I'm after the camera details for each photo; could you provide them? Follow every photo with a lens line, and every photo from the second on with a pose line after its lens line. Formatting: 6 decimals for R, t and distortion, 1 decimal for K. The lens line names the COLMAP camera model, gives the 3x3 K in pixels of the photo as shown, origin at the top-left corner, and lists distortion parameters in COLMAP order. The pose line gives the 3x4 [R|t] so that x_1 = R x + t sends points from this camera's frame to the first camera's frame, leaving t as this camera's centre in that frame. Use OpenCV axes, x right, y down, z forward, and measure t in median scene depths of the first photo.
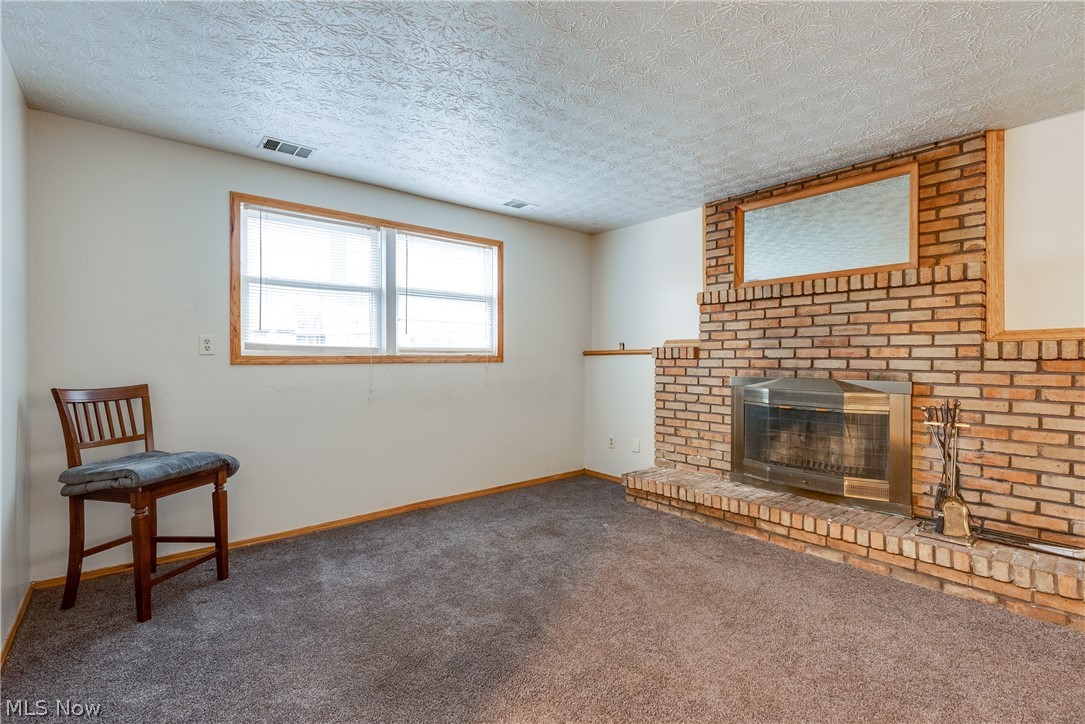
lens RADIAL K [[492.1, 0, 547.3], [0, 492.1, 361.5], [0, 0, 1]] dist [-0.015214, 0.005335]
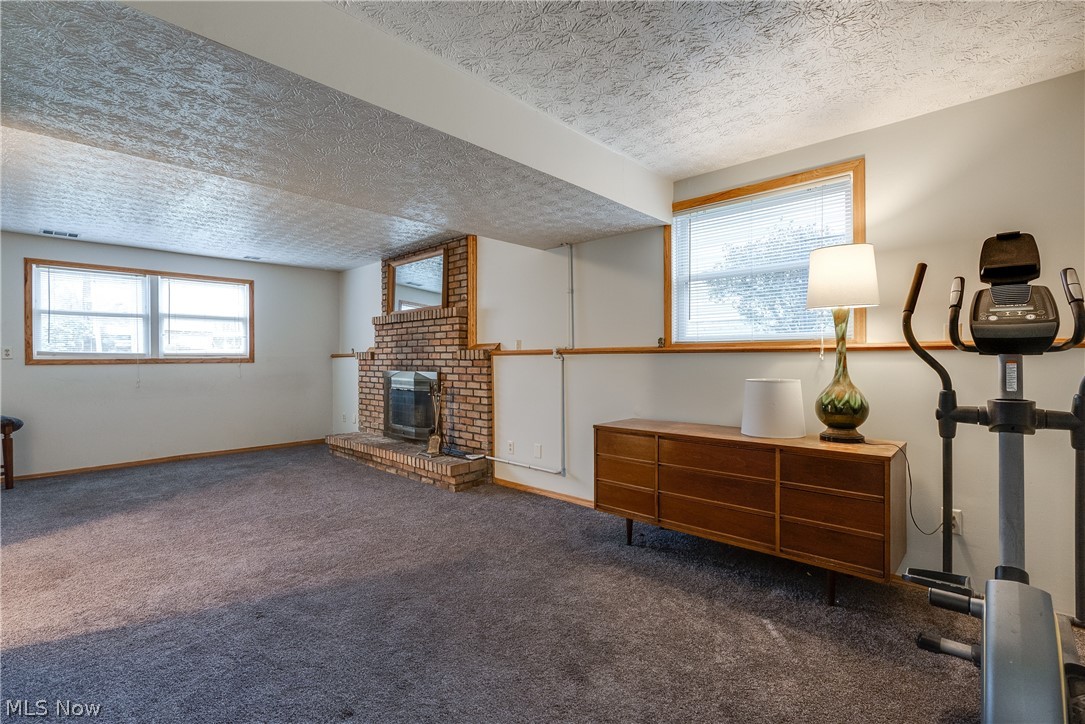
lens RADIAL K [[492.1, 0, 544.6], [0, 492.1, 359.2], [0, 0, 1]] dist [-0.015214, 0.005335]
pose [[0.994256, -0.004135, 0.106950, 0.820191], [0.004636, 0.999979, -0.004439, 0.002819], [-0.106930, 0.004909, 0.994254, -0.723825]]
